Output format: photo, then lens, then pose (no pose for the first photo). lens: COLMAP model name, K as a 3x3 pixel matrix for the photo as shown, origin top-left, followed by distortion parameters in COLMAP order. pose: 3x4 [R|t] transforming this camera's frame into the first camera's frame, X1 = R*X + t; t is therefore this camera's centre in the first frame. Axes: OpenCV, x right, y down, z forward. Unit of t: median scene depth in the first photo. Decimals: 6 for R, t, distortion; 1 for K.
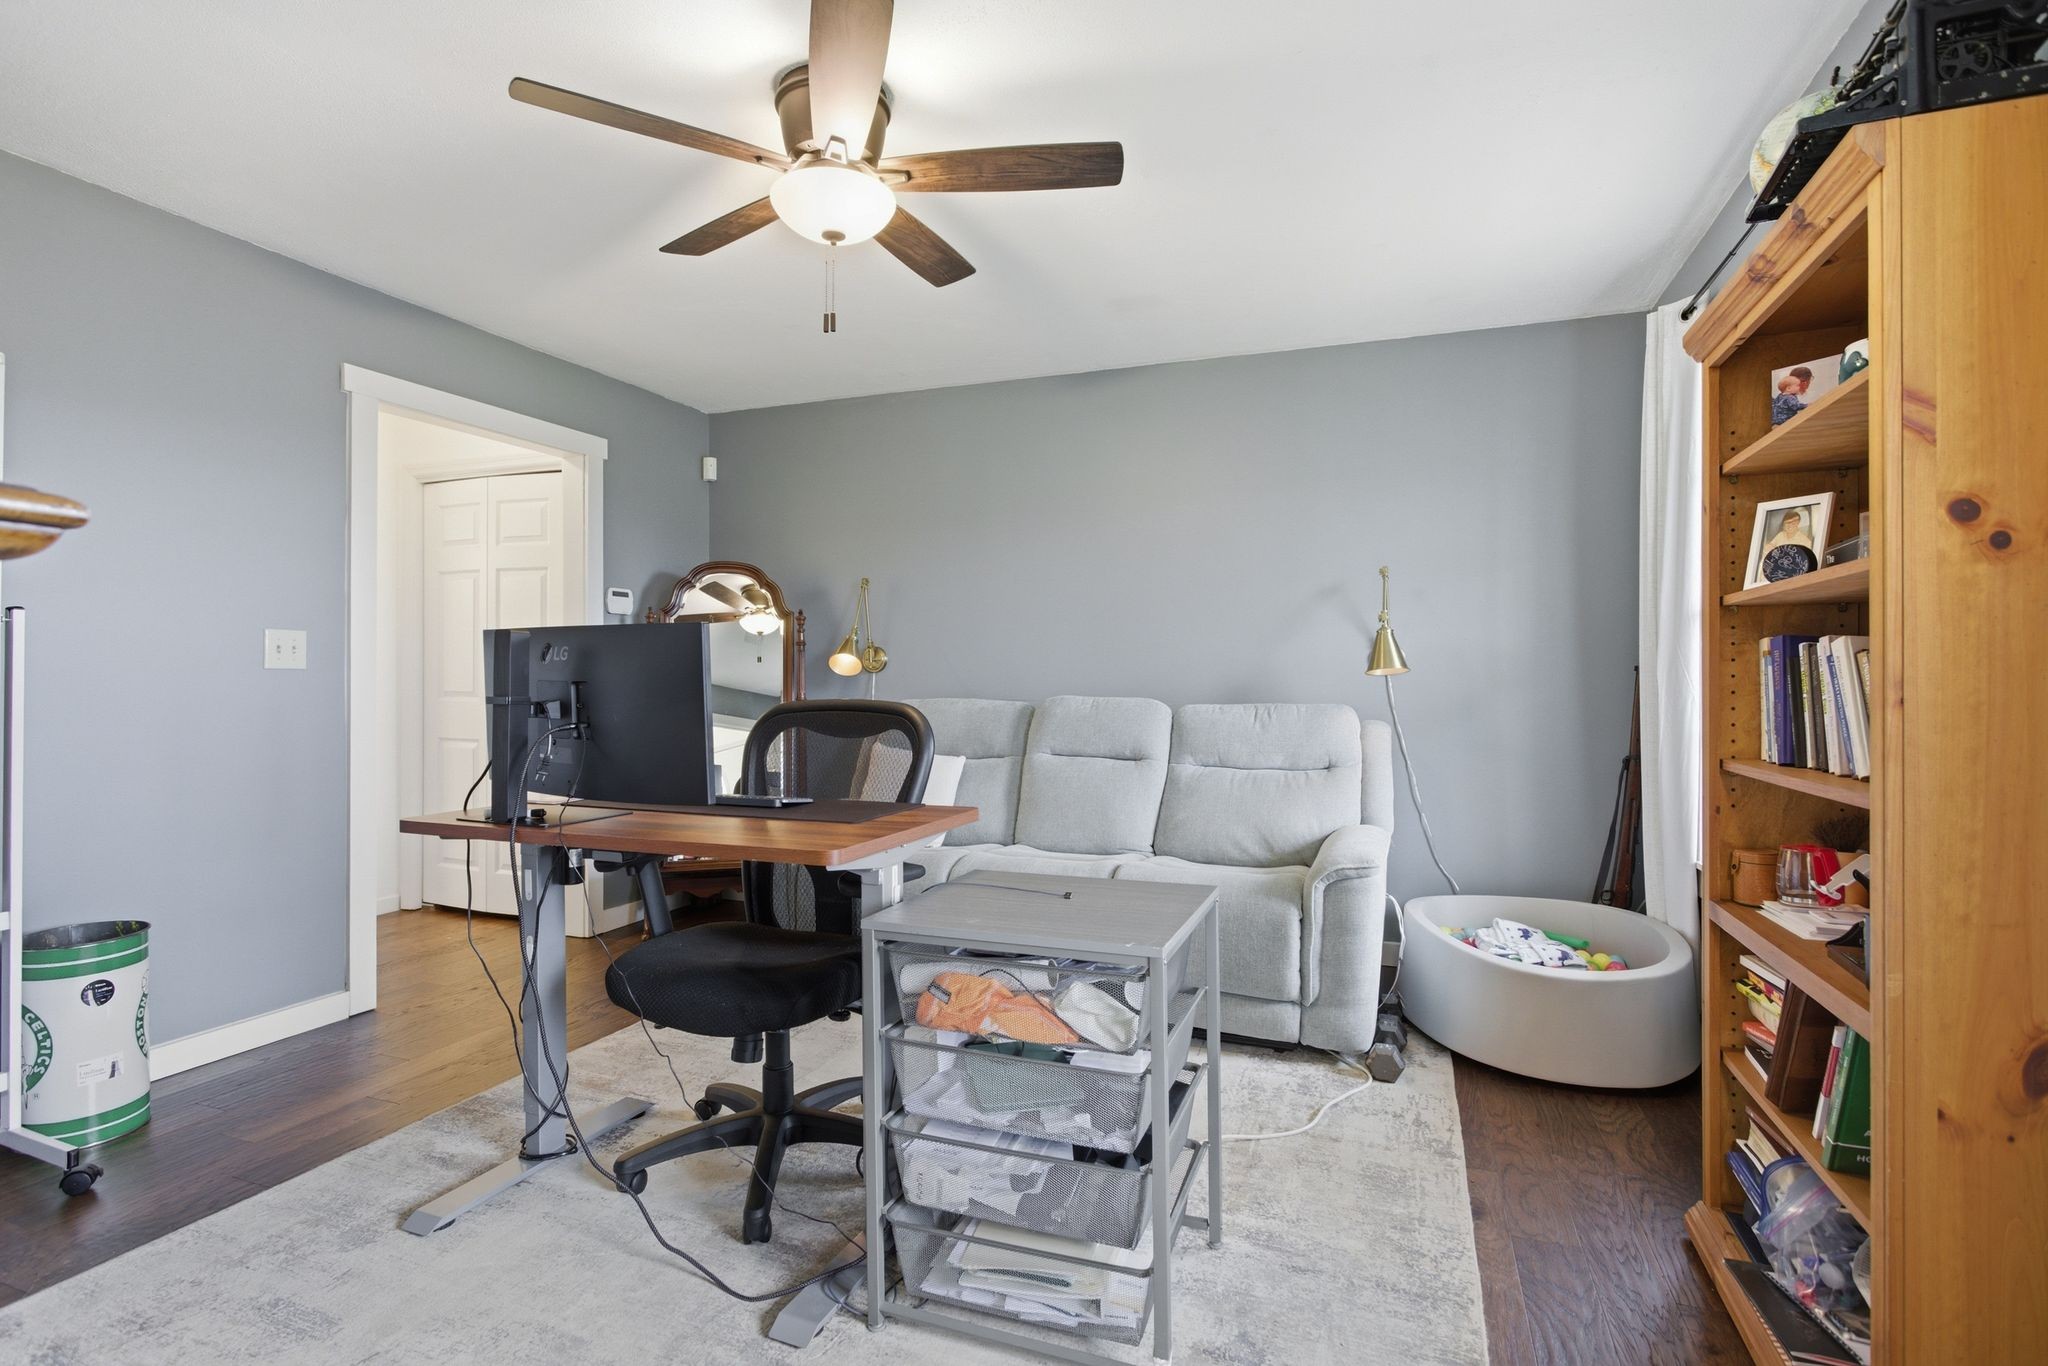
lens RADIAL K [[979.2, 0, 1026.8], [0, 979.2, 690.9], [0, 0, 1]] dist [-0.003061, 0.005109]
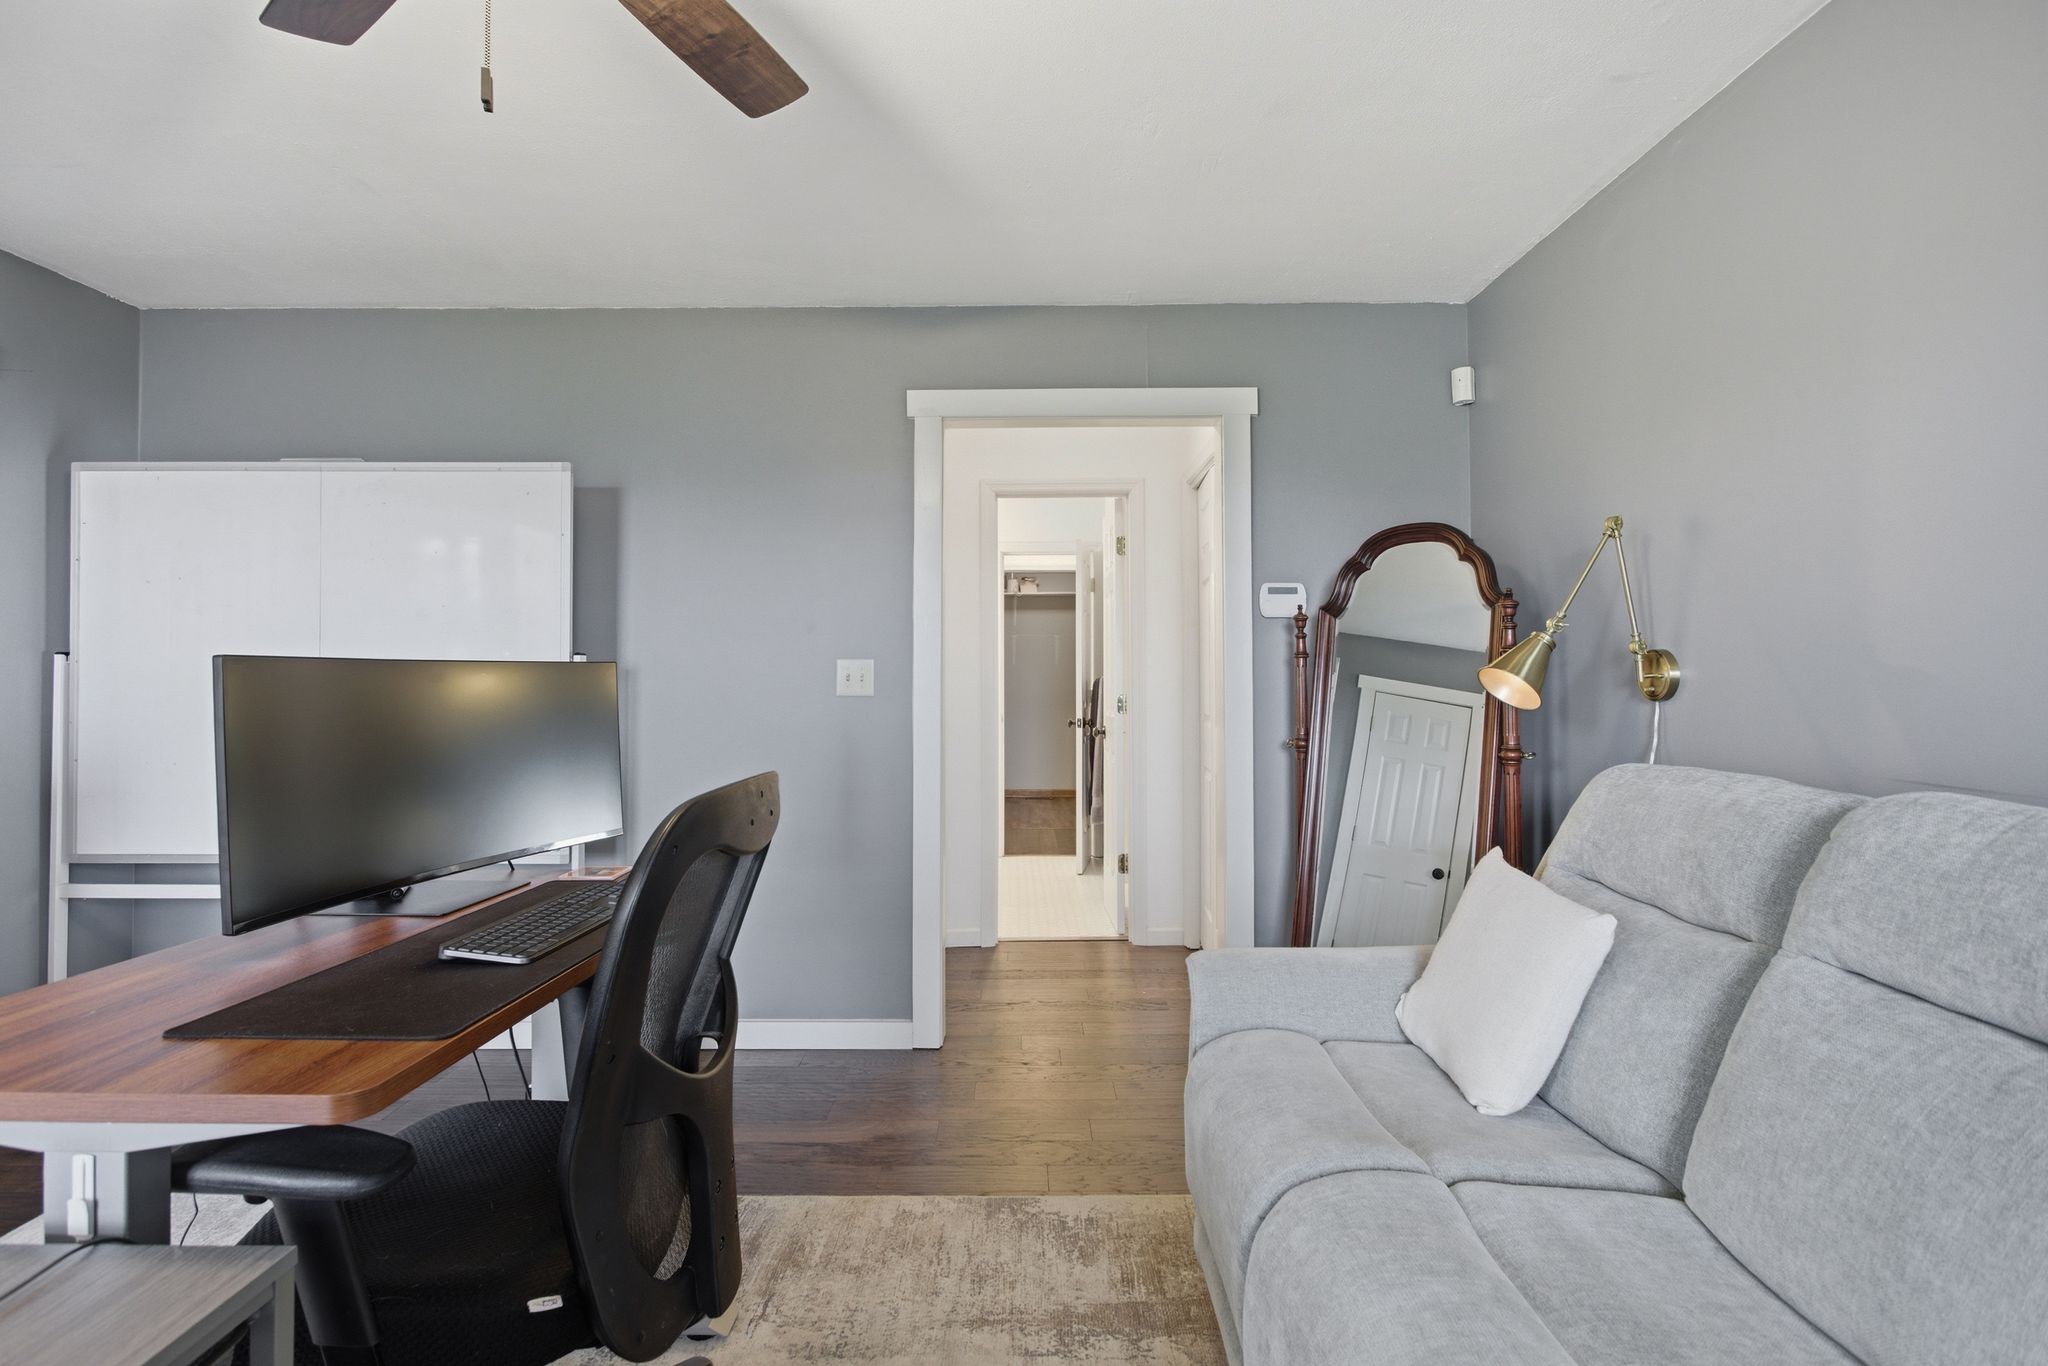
lens RADIAL K [[979.2, 0, 1030.7], [0, 979.2, 675.7], [0, 0, 1]] dist [-0.003061, 0.005109]
pose [[0.354472, -0.007748, -0.935035, 0.289512], [-0.012654, 0.999834, -0.013082, -0.032330], [0.934981, 0.016469, 0.354315, 0.793051]]
